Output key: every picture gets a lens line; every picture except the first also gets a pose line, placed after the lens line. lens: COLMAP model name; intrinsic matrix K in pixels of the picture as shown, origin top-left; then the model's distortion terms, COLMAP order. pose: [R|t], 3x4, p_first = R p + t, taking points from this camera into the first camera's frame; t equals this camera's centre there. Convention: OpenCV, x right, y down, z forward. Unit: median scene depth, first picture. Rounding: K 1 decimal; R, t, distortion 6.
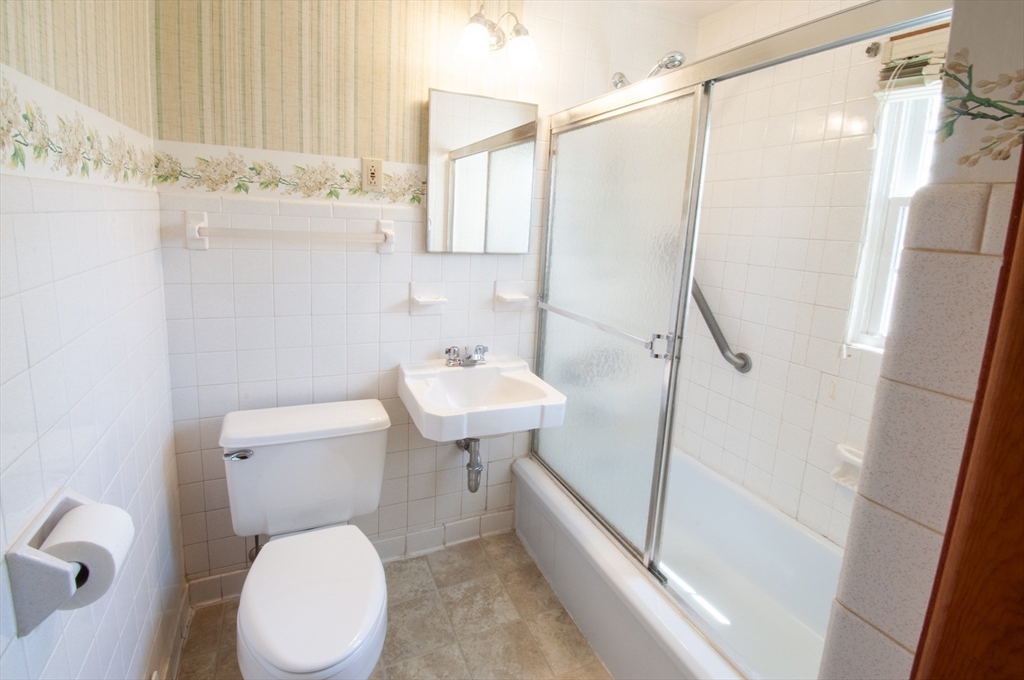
lens RADIAL K [[456.5, 0, 508.9], [0, 456.5, 308.3], [0, 0, 1]] dist [0.025137, -0.030967]
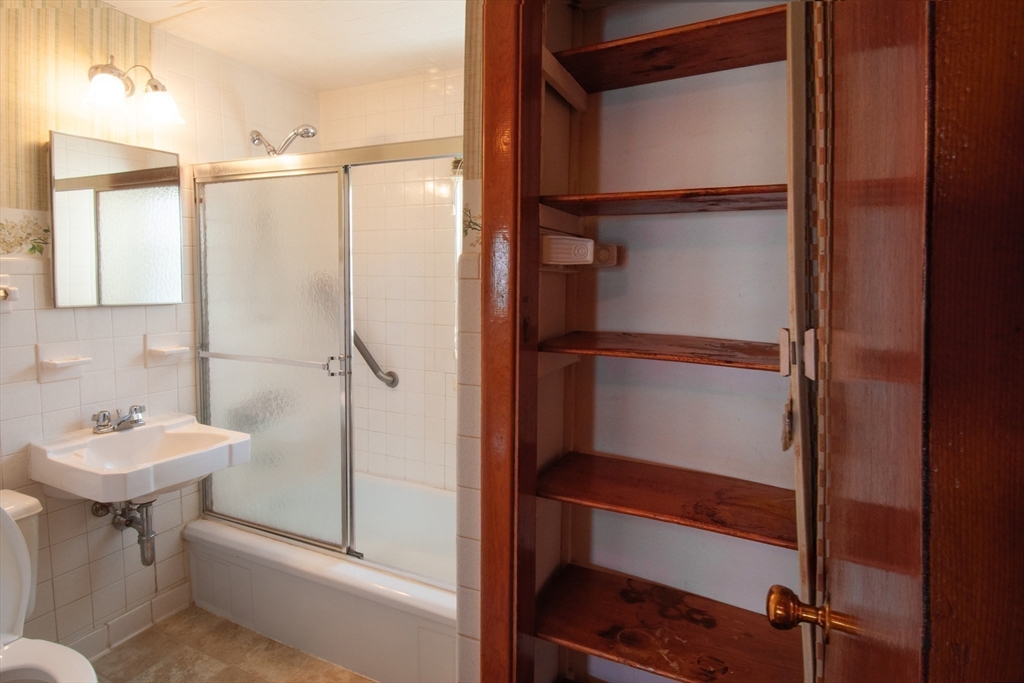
lens RADIAL K [[536.6, 0, 511.0], [0, 536.6, 288.6], [0, 0, 1]] dist [0.002448, -0.019556]
pose [[0.741776, -0.053483, 0.668512, -0.219784], [0.145271, 0.985962, -0.082312, 0.051335], [-0.654725, 0.158173, 0.739132, -0.336052]]
